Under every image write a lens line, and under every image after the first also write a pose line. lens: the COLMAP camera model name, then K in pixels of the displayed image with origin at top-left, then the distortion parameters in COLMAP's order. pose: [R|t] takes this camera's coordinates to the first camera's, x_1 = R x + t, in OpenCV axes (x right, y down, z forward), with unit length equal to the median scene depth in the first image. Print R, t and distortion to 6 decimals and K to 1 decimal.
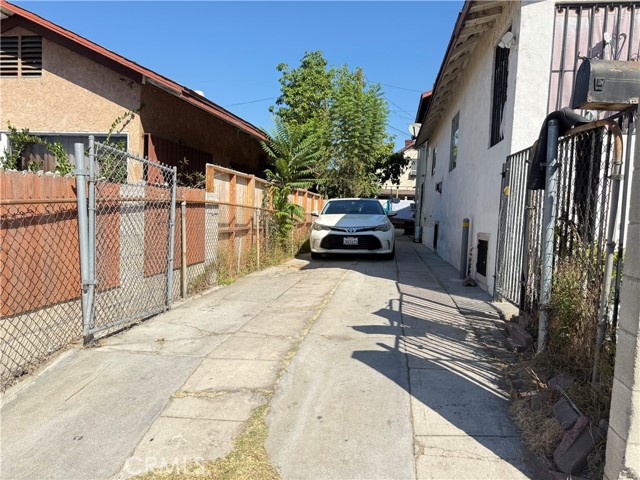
lens RADIAL K [[453.5, 0, 324.6], [0, 453.5, 240.5], [0, 0, 1]] dist [0.066948, -0.073187]
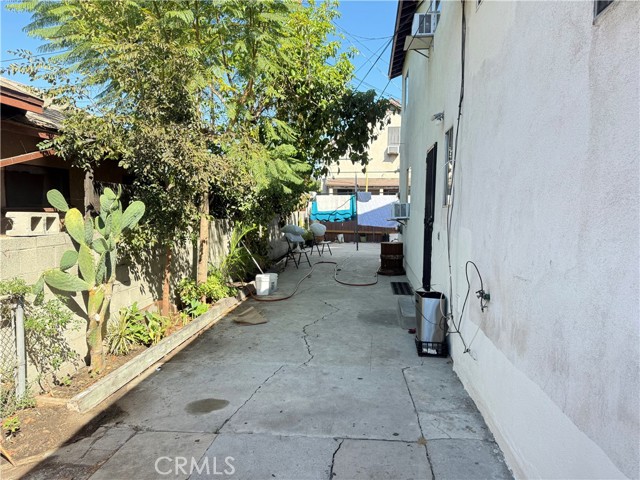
lens RADIAL K [[453.5, 0, 324.6], [0, 453.5, 240.5], [0, 0, 1]] dist [0.066948, -0.073187]
pose [[0.997982, -0.034385, 0.053381, 0.430033], [0.033669, 0.999332, 0.014244, -0.246091], [-0.053835, -0.012418, 0.998473, 2.478829]]
